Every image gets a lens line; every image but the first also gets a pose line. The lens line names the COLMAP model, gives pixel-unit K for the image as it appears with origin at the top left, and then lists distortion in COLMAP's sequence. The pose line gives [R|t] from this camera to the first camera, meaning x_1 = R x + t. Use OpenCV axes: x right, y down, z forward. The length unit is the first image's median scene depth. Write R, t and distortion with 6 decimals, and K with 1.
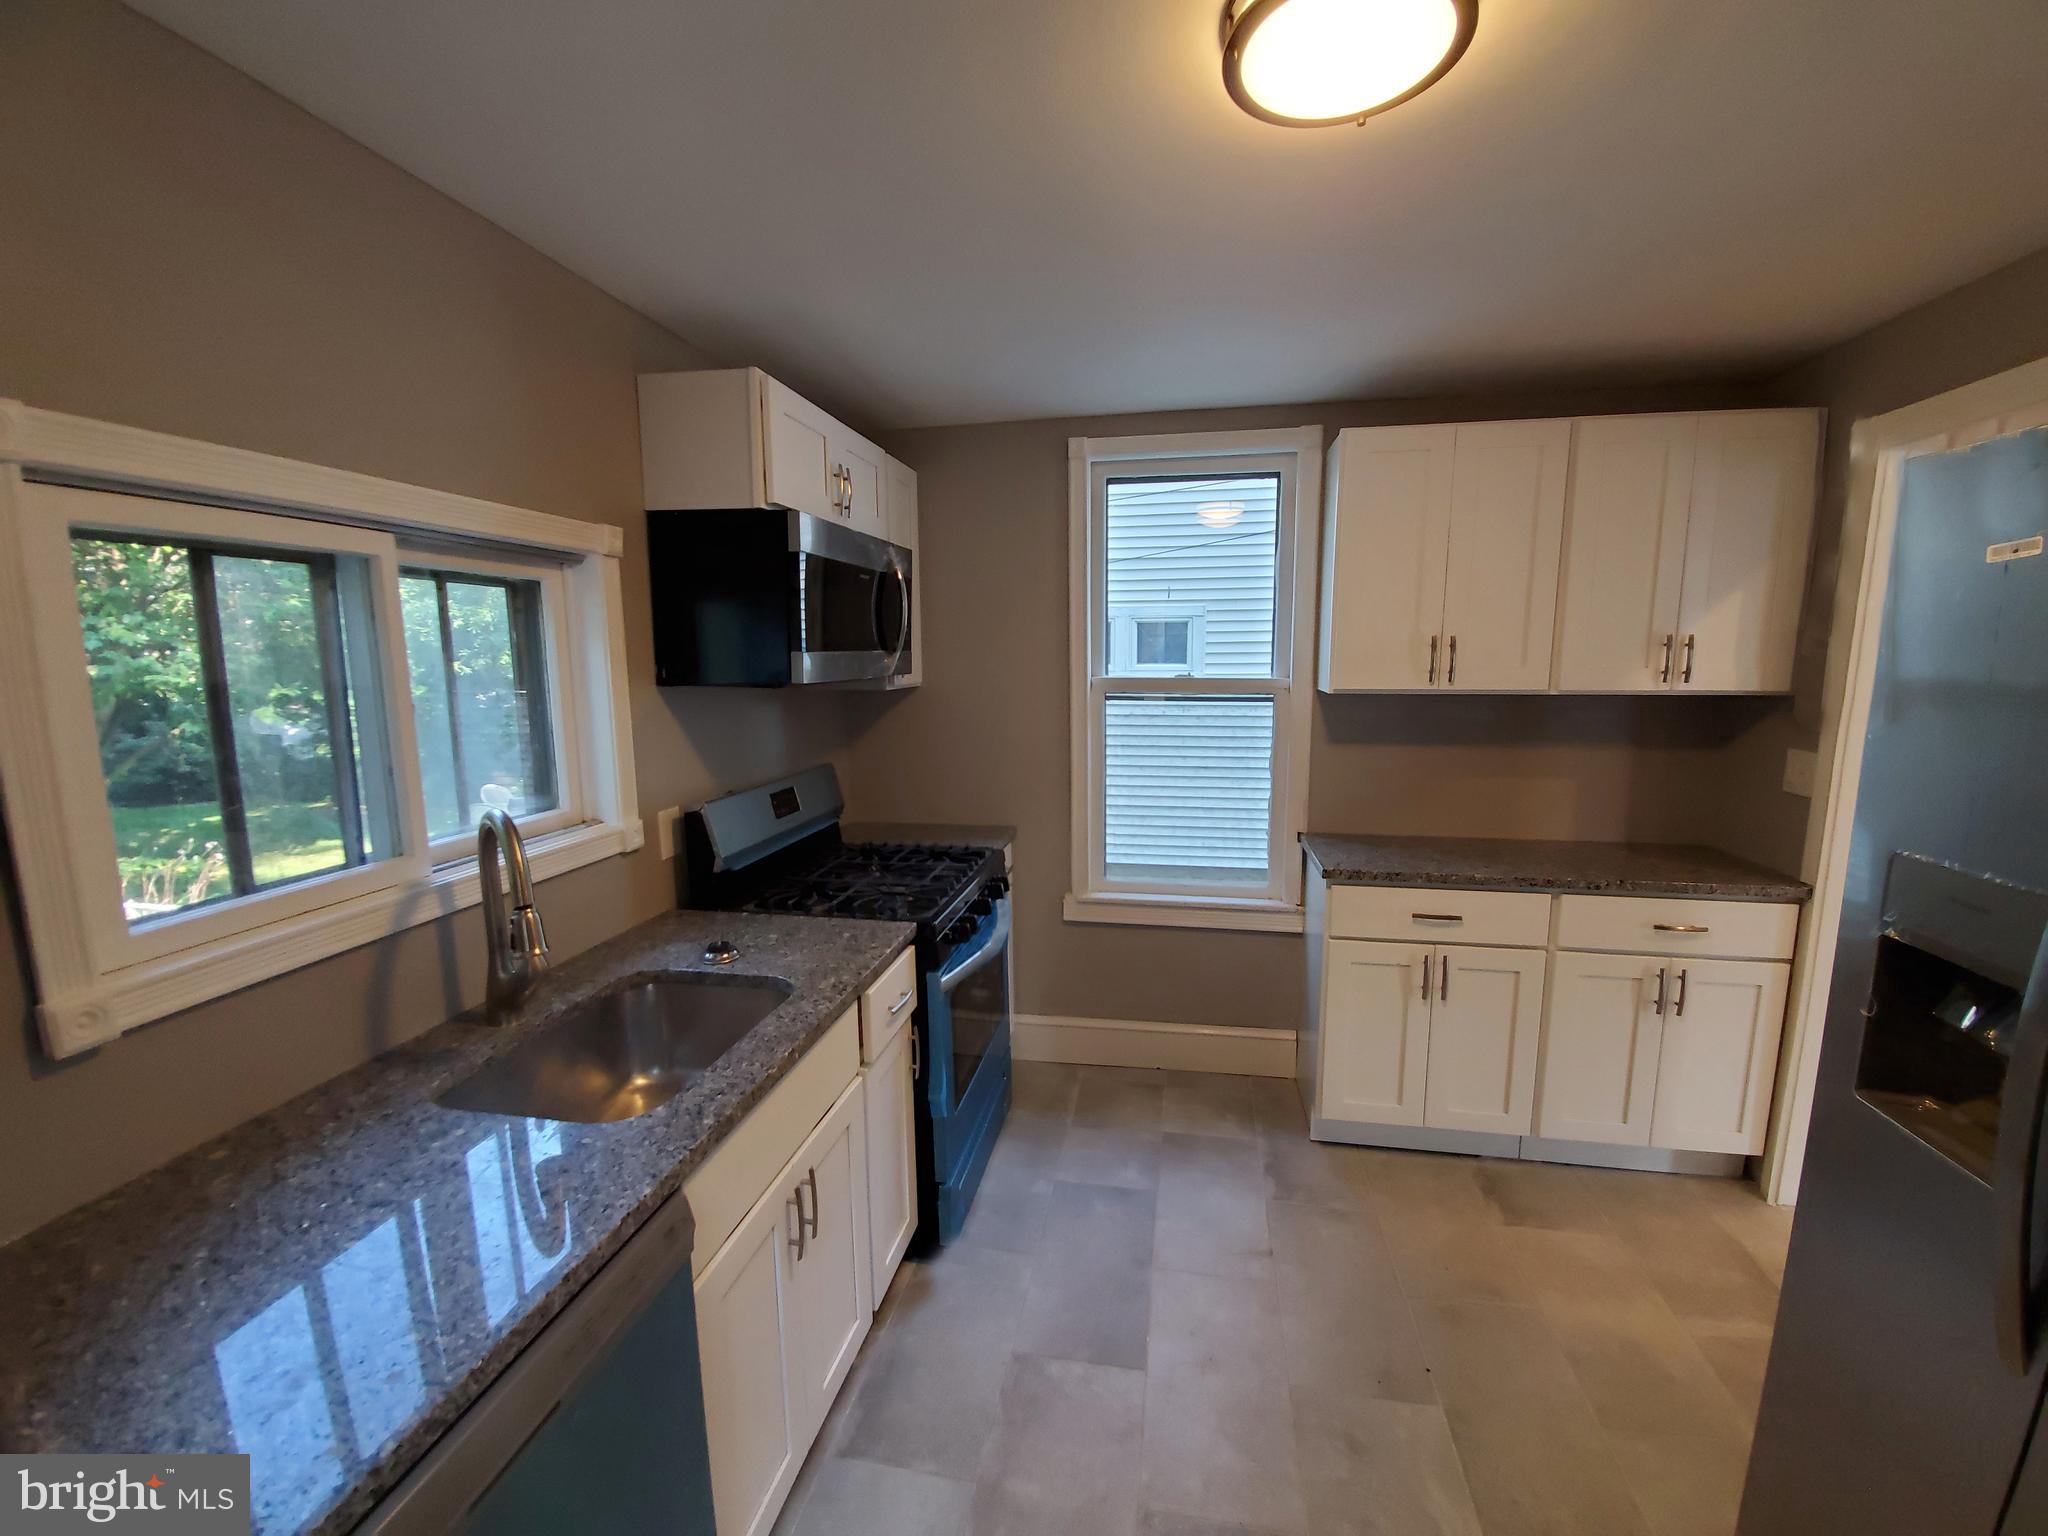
lens RADIAL K [[803.7, 0, 1034.5], [0, 803.7, 762.9], [0, 0, 1]] dist [-0.020995, -0.002386]
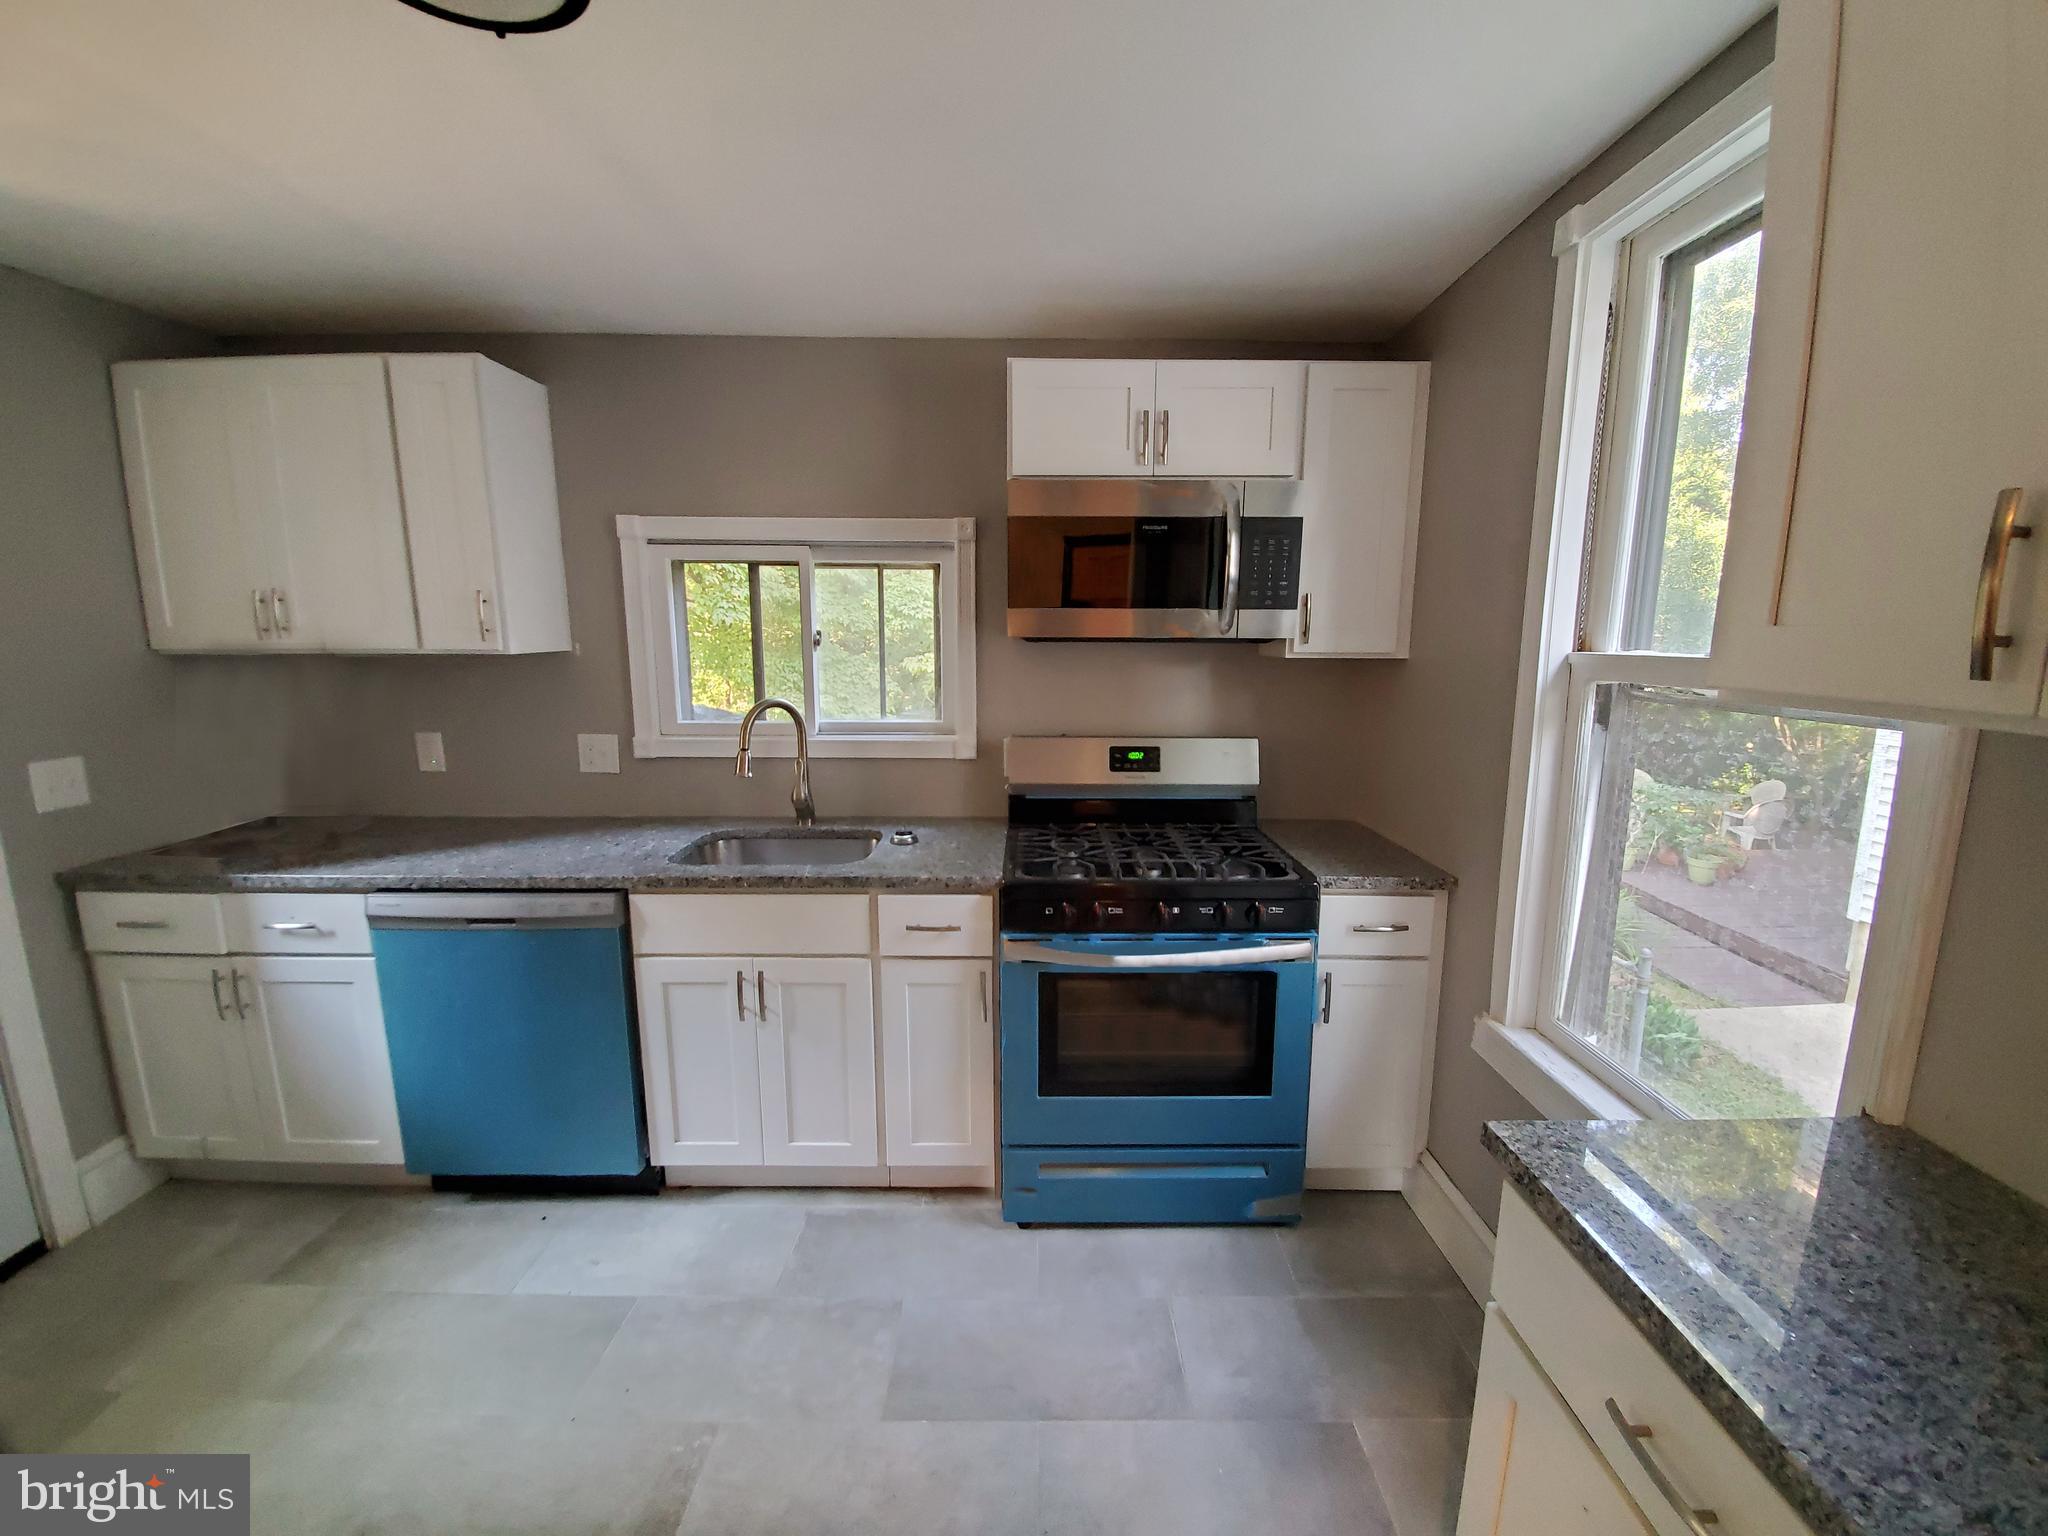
lens RADIAL K [[803.7, 0, 1038.3], [0, 803.7, 770.4], [0, 0, 1]] dist [-0.020995, -0.002386]
pose [[0.190716, 0.167003, -0.967335, 1.165325], [-0.143259, 0.979607, 0.140877, -0.114541], [0.971136, 0.111712, 0.210752, 1.168580]]
